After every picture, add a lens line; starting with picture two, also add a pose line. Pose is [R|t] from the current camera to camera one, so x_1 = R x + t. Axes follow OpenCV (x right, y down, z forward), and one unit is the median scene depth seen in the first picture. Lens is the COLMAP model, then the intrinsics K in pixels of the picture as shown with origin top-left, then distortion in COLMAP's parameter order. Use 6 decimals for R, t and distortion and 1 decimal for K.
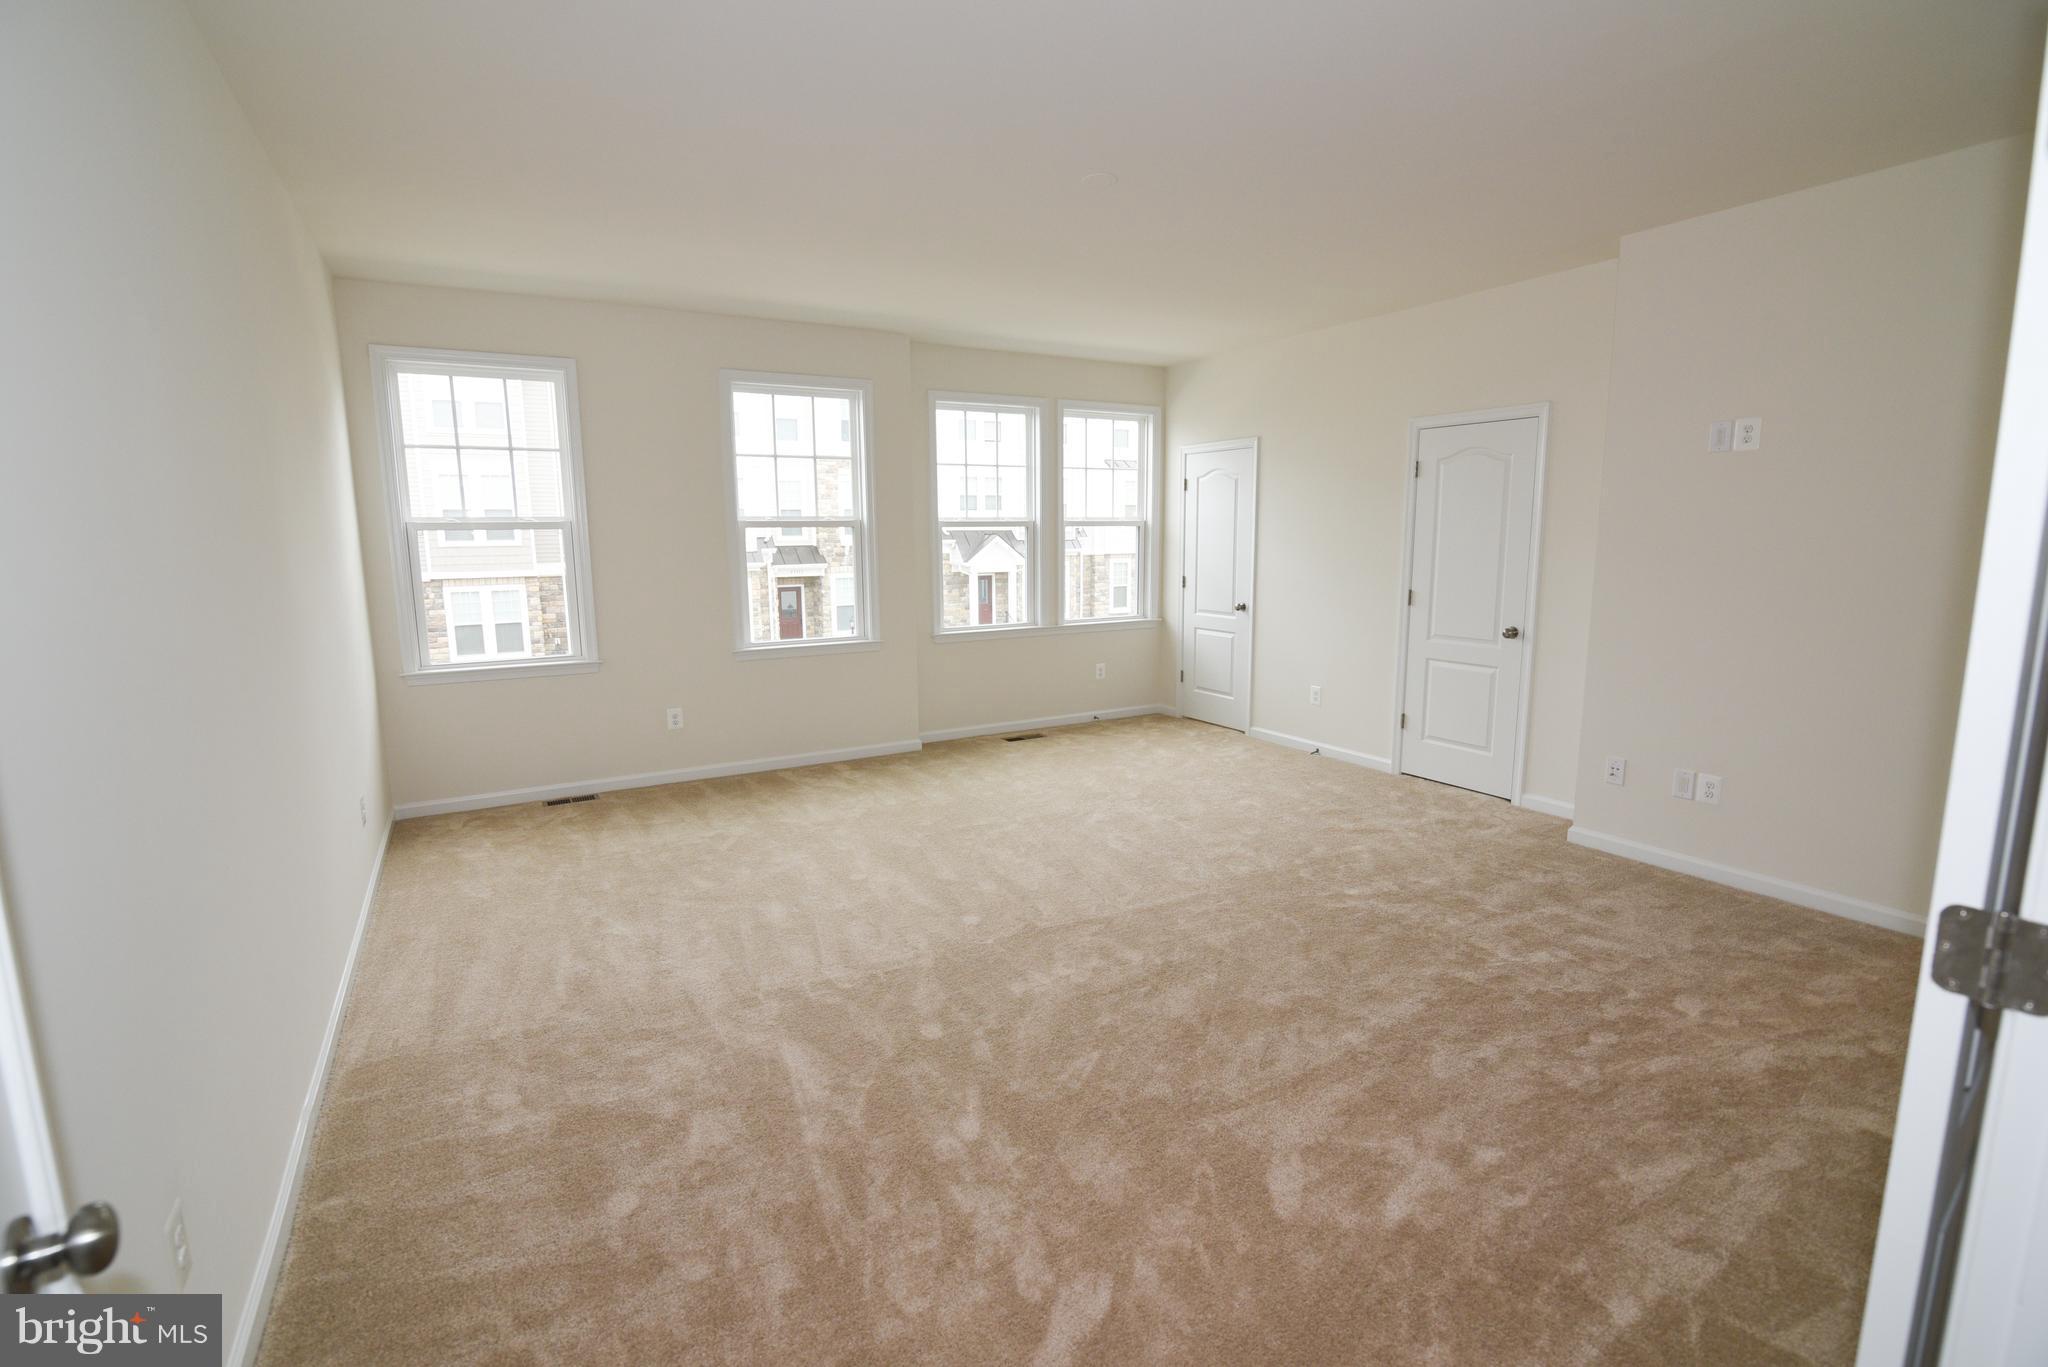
lens RADIAL K [[936.9, 0, 1017.9], [0, 936.9, 688.6], [0, 0, 1]] dist [-0.021422, 0.001680]
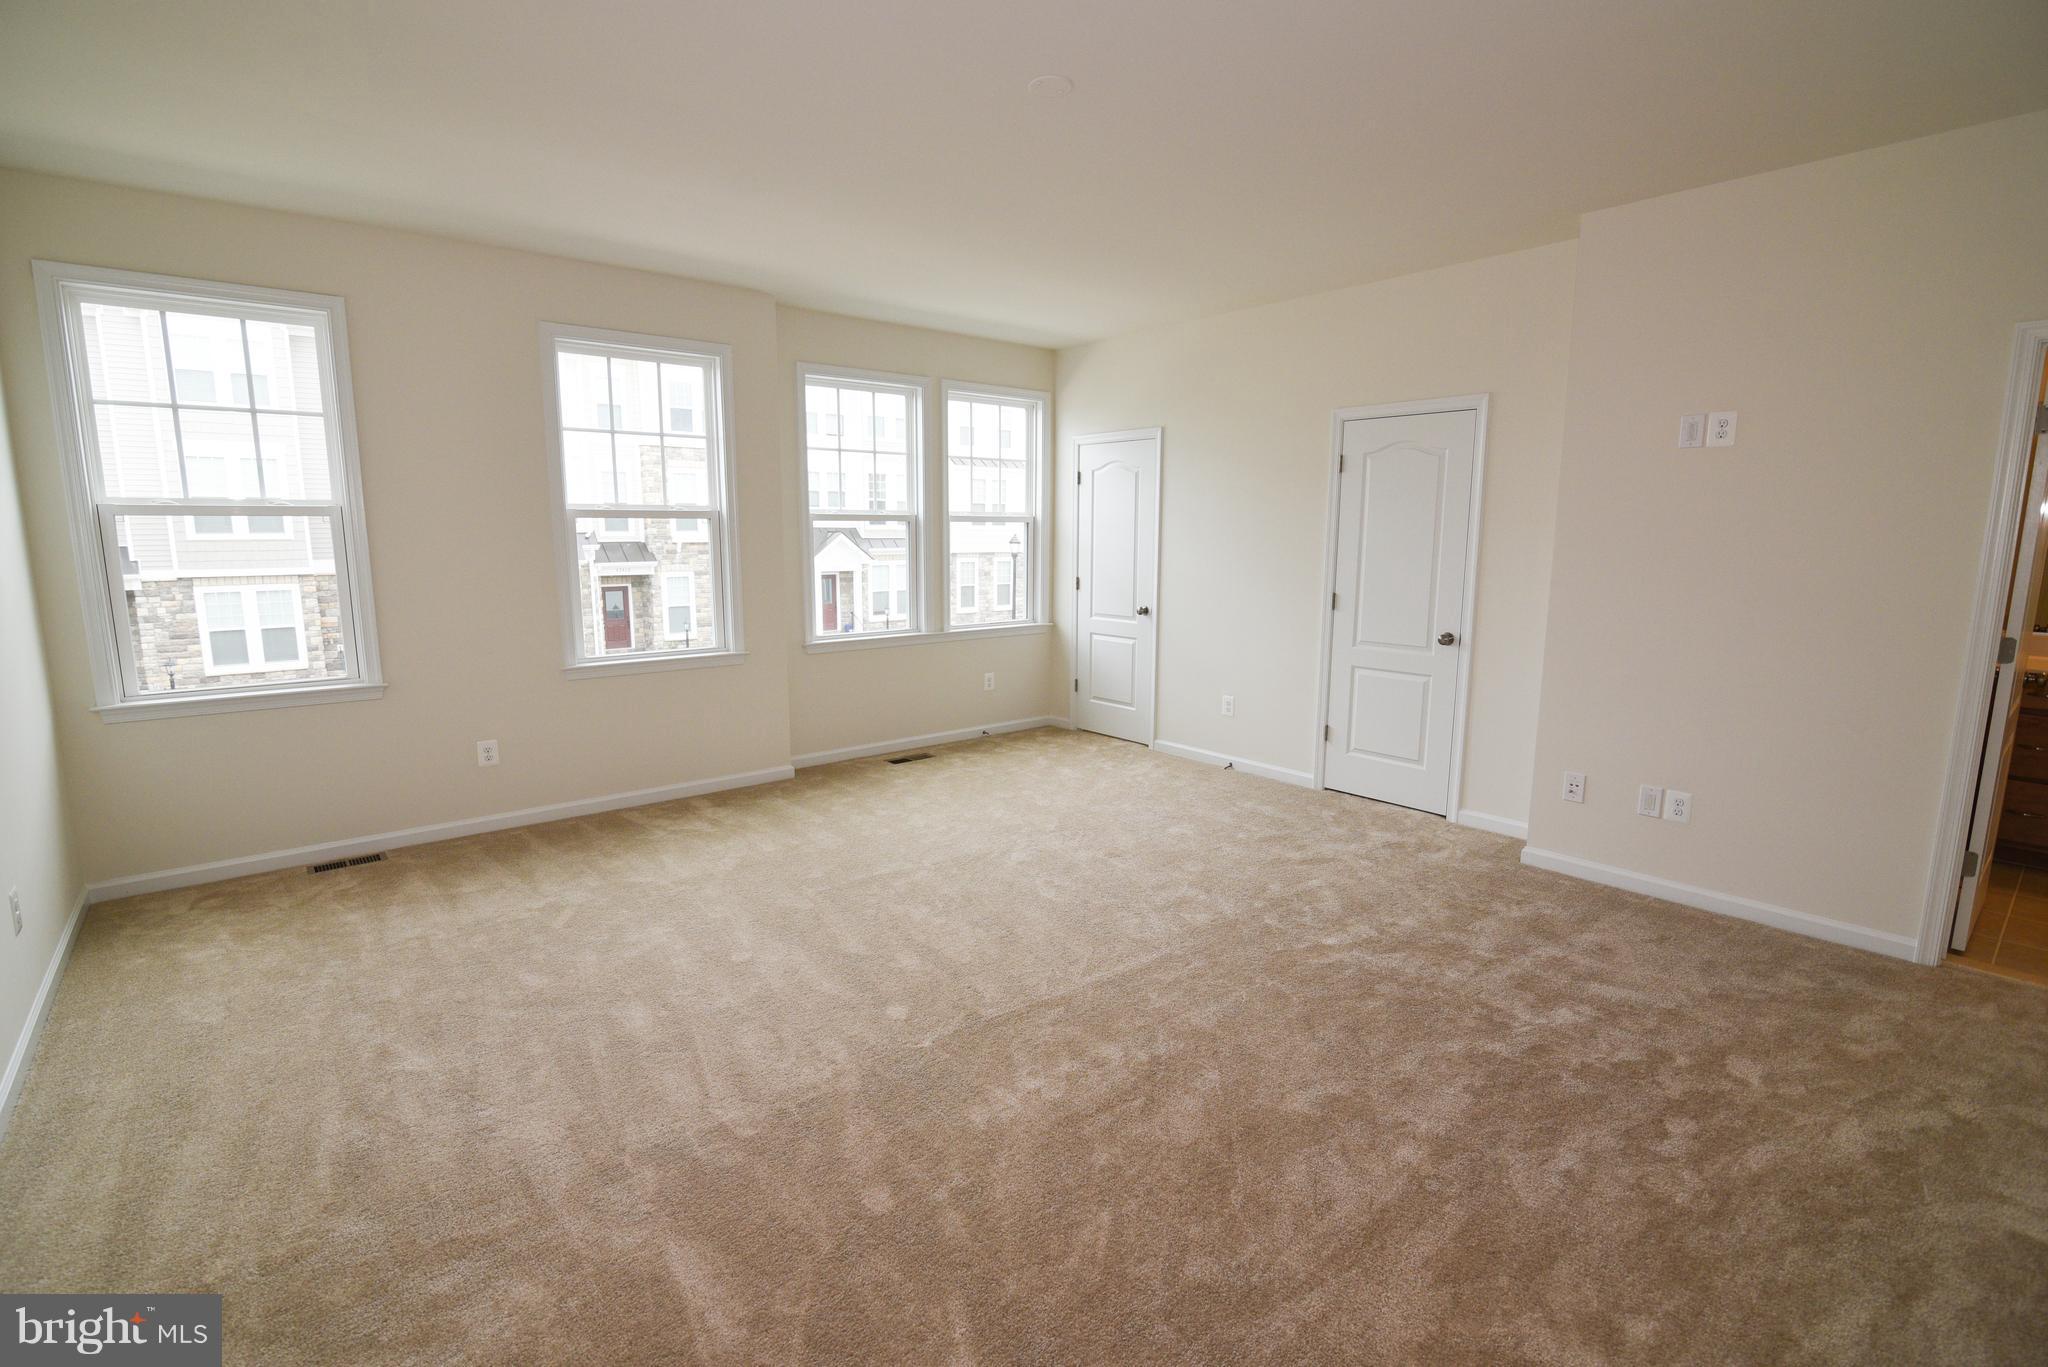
lens RADIAL K [[936.9, 0, 1019.1], [0, 936.9, 686.9], [0, 0, 1]] dist [-0.021422, 0.001680]
pose [[0.985295, -0.017196, 0.169997, -0.060454], [0.017306, 0.999850, 0.000836, -0.021400], [-0.169986, 0.002118, 0.985444, 0.155356]]
